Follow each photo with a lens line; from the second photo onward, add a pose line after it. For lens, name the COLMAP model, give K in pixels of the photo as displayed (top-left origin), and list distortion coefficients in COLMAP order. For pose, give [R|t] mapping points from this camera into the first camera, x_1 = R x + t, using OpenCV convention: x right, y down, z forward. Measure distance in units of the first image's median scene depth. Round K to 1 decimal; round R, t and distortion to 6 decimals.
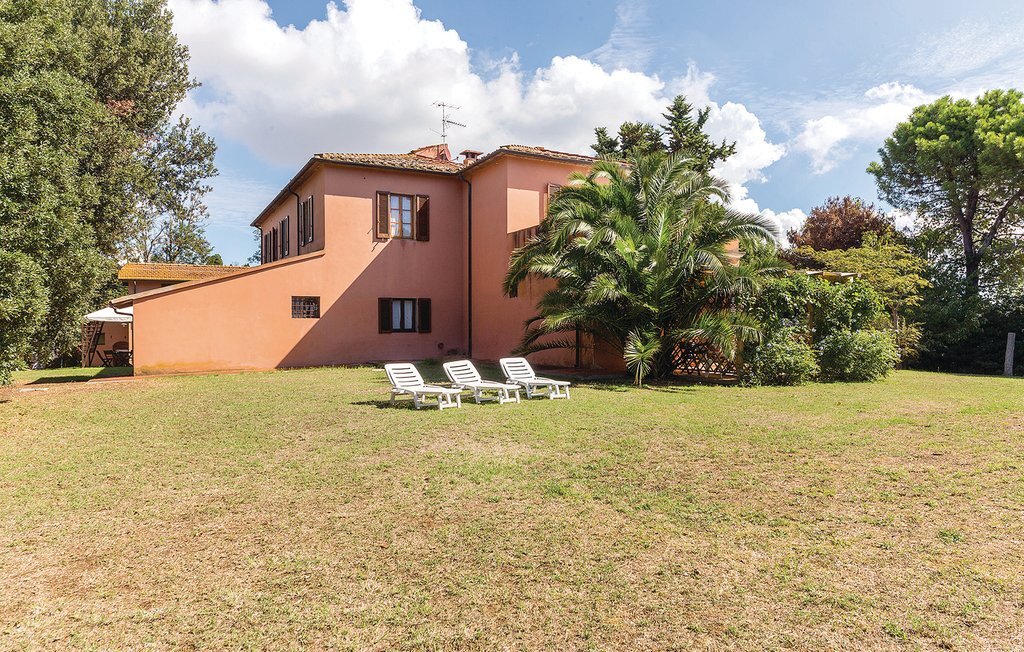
lens RADIAL K [[682.9, 0, 511.9], [0, 682.9, 325.8], [0, 0, 1]] dist [-0.004711, 0.000414]
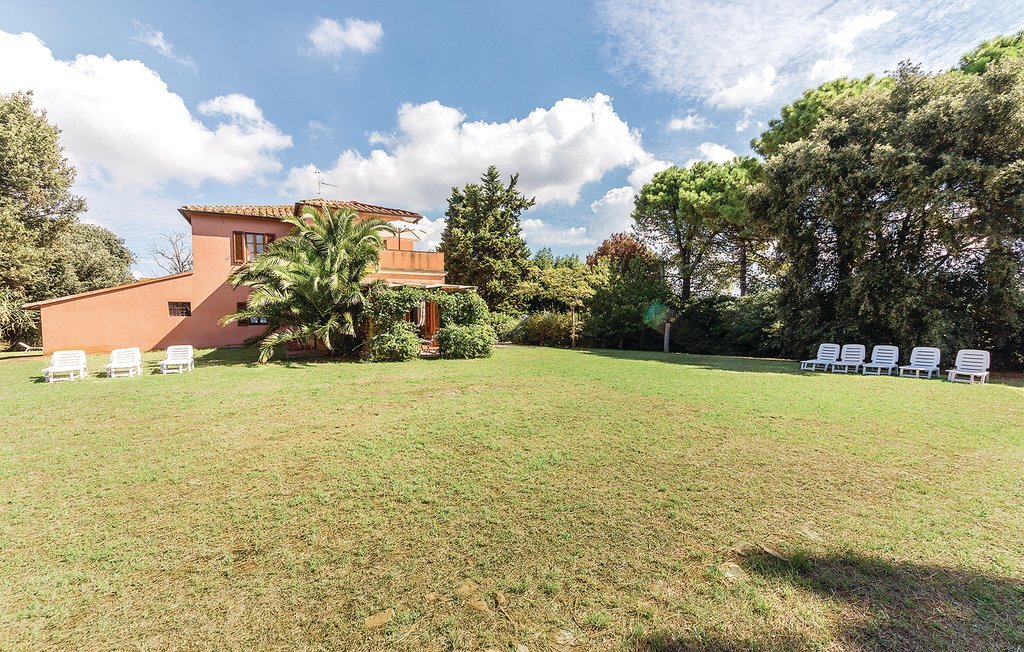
lens RADIAL K [[439.4, 0, 511.9], [0, 439.4, 328.9], [0, 0, 1]] dist [-0.000579, 0.000274]
pose [[0.999858, -0.006321, 0.015613, 0.387745], [0.005812, 0.999458, 0.032394, -0.010016], [-0.015809, -0.032299, 0.999353, 0.015450]]
